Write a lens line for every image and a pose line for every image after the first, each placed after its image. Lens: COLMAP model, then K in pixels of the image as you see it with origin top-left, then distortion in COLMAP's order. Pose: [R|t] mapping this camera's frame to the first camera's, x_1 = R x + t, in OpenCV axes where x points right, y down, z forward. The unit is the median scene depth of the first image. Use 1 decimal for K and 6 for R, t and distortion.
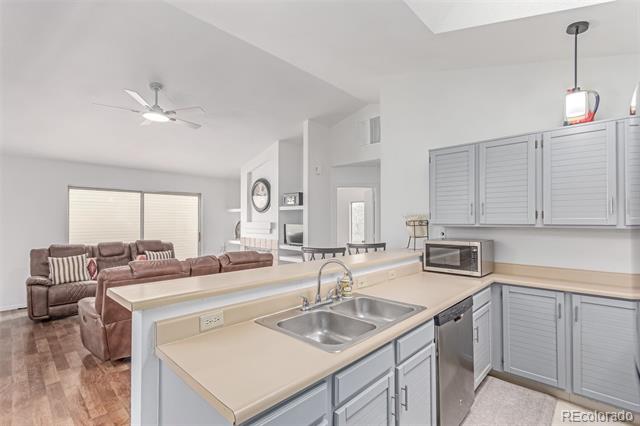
lens RADIAL K [[299.9, 0, 321.7], [0, 299.9, 216.4], [0, 0, 1]] dist [-0.000178, 0.000006]
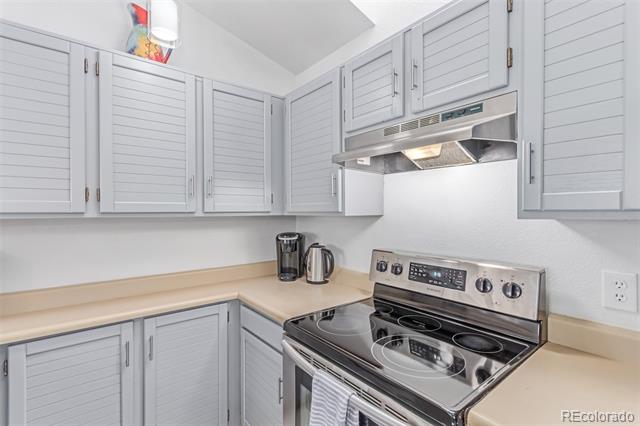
lens RADIAL K [[299.9, 0, 315.5], [0, 299.9, 212.7], [0, 0, 1]] dist [-0.000178, 0.000006]
pose [[0.134360, -0.006488, 0.990911, 0.223214], [-0.010801, 0.999910, 0.008011, 0.018152], [-0.990874, -0.011780, 0.134277, 0.497364]]
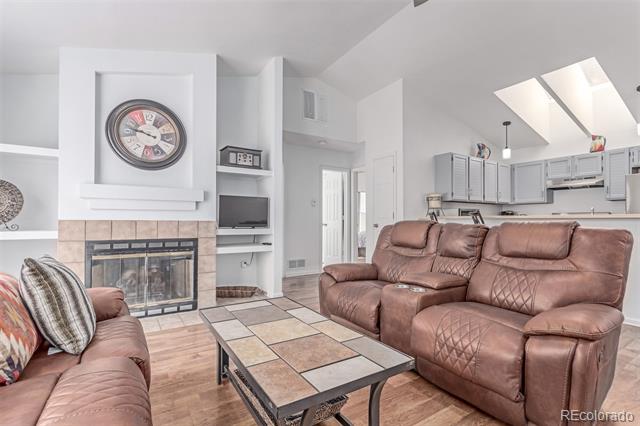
lens RADIAL K [[299.9, 0, 319.1], [0, 299.9, 218.8], [0, 0, 1]] dist [-0.000178, 0.000006]
pose [[0.240859, 0.004086, 0.970551, -1.622996], [-0.019177, 0.999816, 0.000550, 0.168987], [-0.970371, -0.018744, 0.240893, 1.574254]]
